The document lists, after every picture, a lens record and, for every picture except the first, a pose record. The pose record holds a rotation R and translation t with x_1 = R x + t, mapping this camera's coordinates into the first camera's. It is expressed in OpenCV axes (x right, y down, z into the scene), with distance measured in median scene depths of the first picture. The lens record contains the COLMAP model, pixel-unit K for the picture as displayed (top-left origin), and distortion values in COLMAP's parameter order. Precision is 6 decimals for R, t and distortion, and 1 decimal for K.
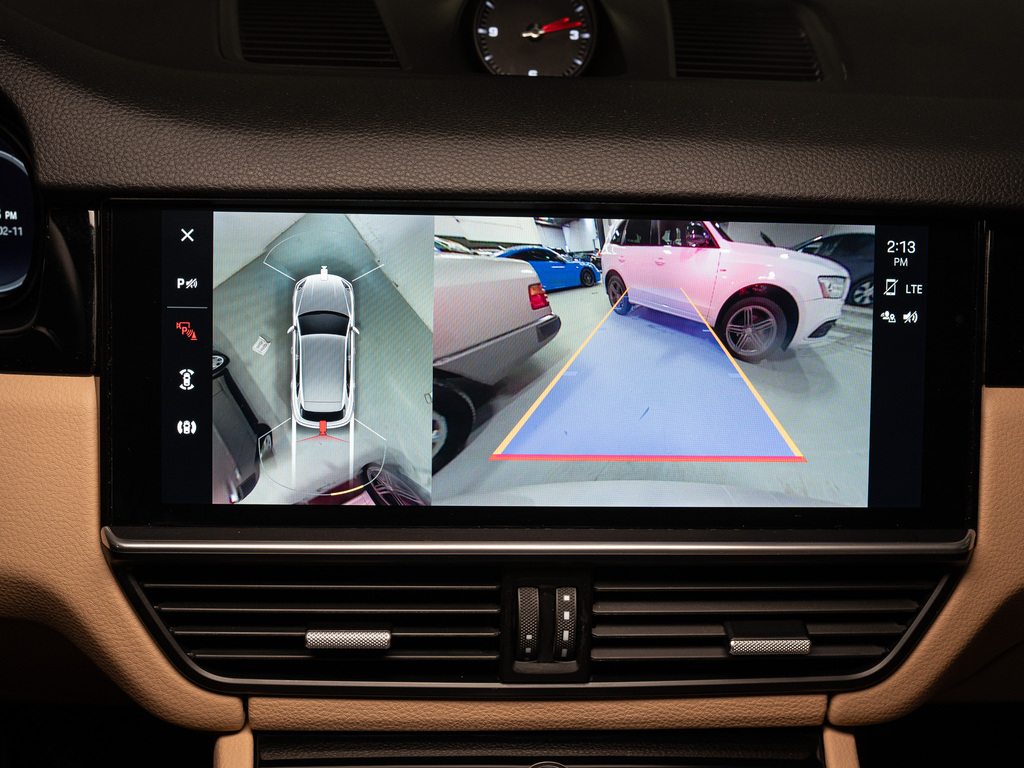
lens RADIAL K [[1123.6, 0, 512.0], [0, 1123.6, 384.0], [0, 0, 1]] dist [-0.046510, 0.016025]
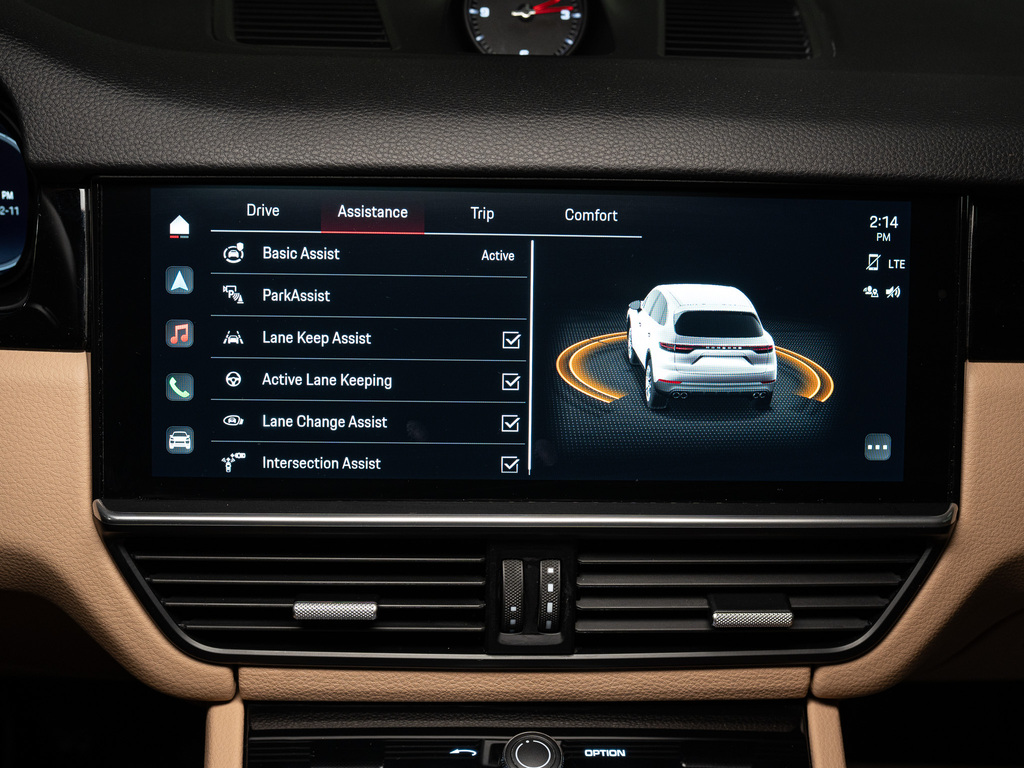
lens RADIAL K [[1123.6, 0, 512.0], [0, 1123.6, 384.0], [0, 0, 1]] dist [-0.046510, 0.016025]
pose [[0.999841, -0.001031, -0.017796, 0.031910], [0.001214, 0.999947, 0.010225, 0.012037], [0.017784, -0.010245, 0.999789, -0.011399]]
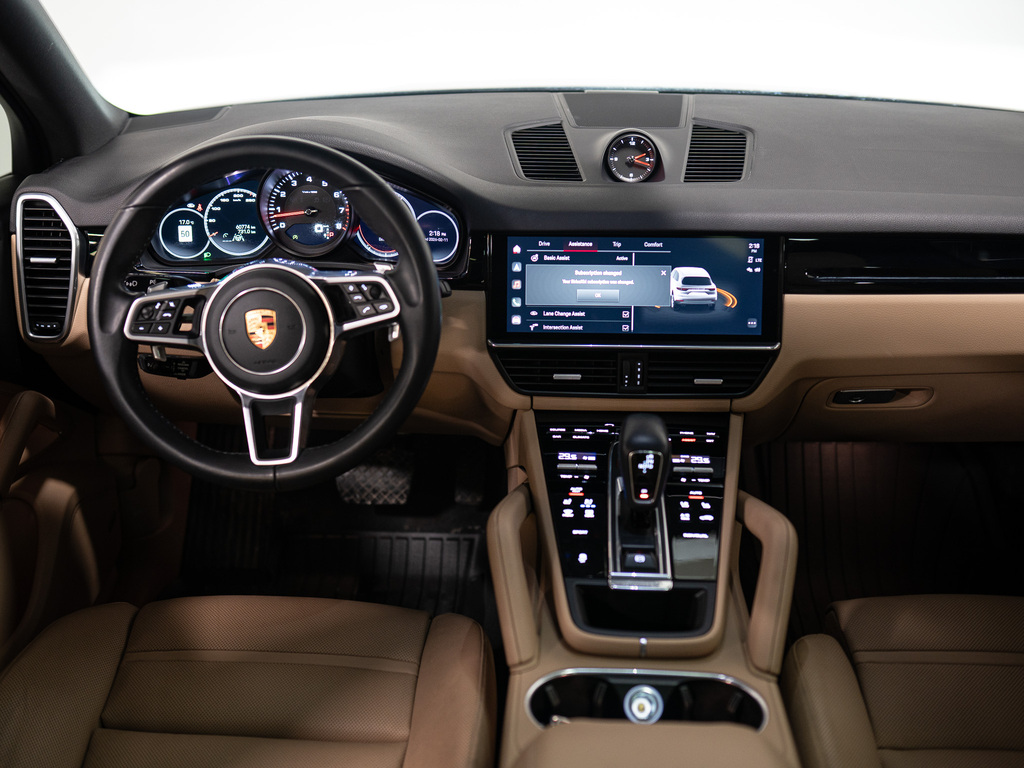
lens RADIAL K [[1123.6, 0, 512.0], [0, 1123.6, 384.0], [0, 0, 1]] dist [-0.046510, 0.016025]
pose [[0.993556, 0.005974, -0.113187, 0.050814], [0.000402, 0.998418, 0.056225, 0.074087], [0.113344, -0.055908, 0.991982, -2.020664]]
